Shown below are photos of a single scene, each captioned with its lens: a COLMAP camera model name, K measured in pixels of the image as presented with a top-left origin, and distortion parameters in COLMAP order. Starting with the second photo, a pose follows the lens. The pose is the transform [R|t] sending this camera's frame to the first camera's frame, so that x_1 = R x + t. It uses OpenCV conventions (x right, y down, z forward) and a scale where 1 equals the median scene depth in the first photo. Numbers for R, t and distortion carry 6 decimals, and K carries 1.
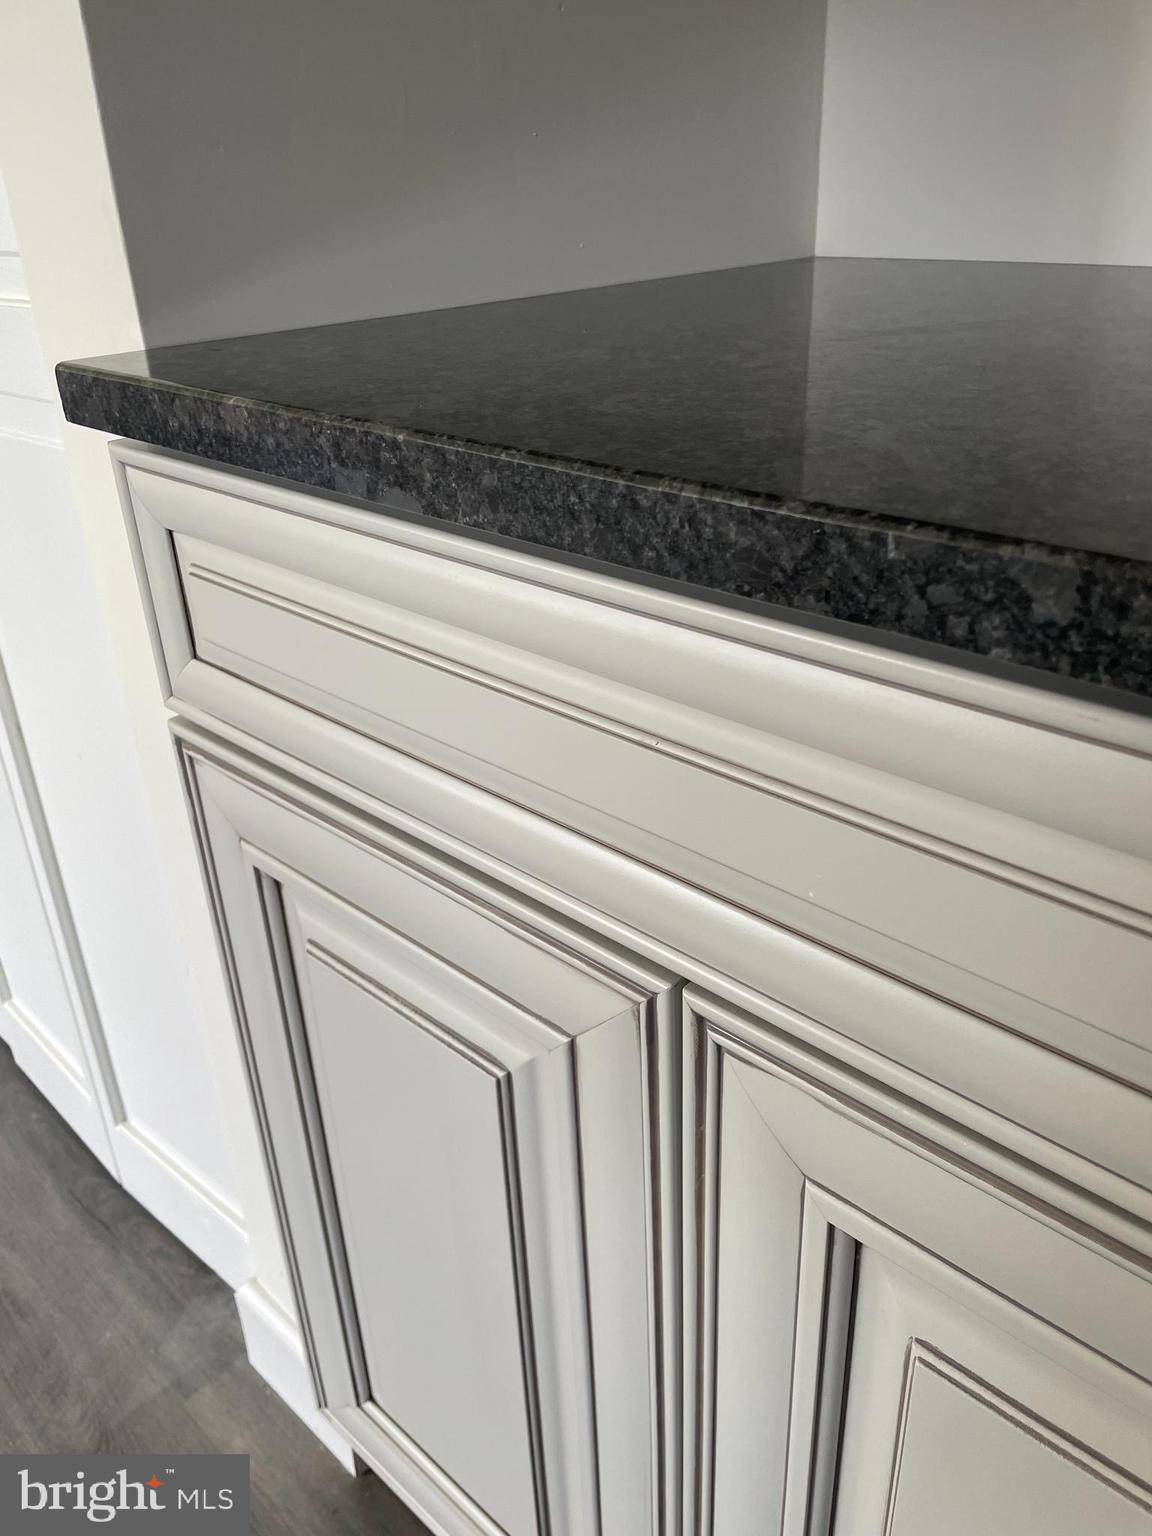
lens RADIAL K [[1197.6, 0, 576.0], [0, 1197.6, 768.0], [0, 0, 1]] dist [0.083302, -0.127976]
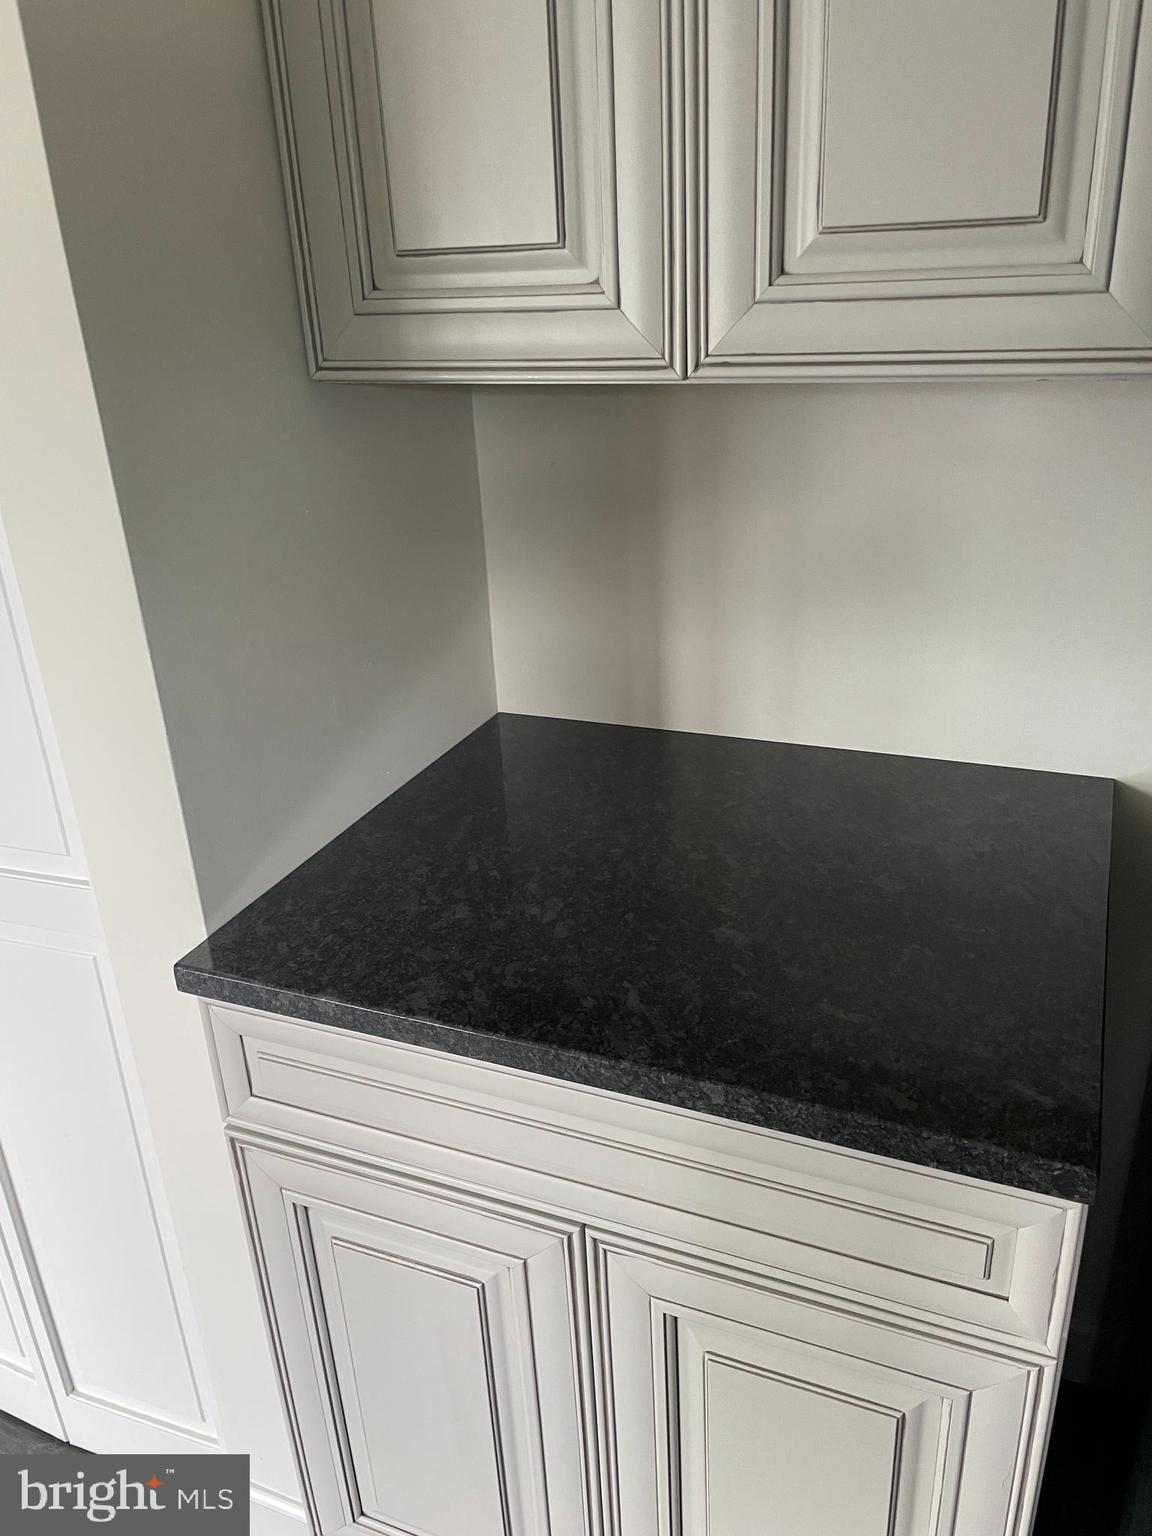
lens RADIAL K [[1197.6, 0, 576.0], [0, 1197.6, 768.0], [0, 0, 1]] dist [0.083302, -0.127976]
pose [[0.934326, -0.153393, 0.321724, -0.498884], [0.177510, 0.983004, -0.046830, -0.535296], [-0.309072, 0.100863, 0.945675, -1.170118]]
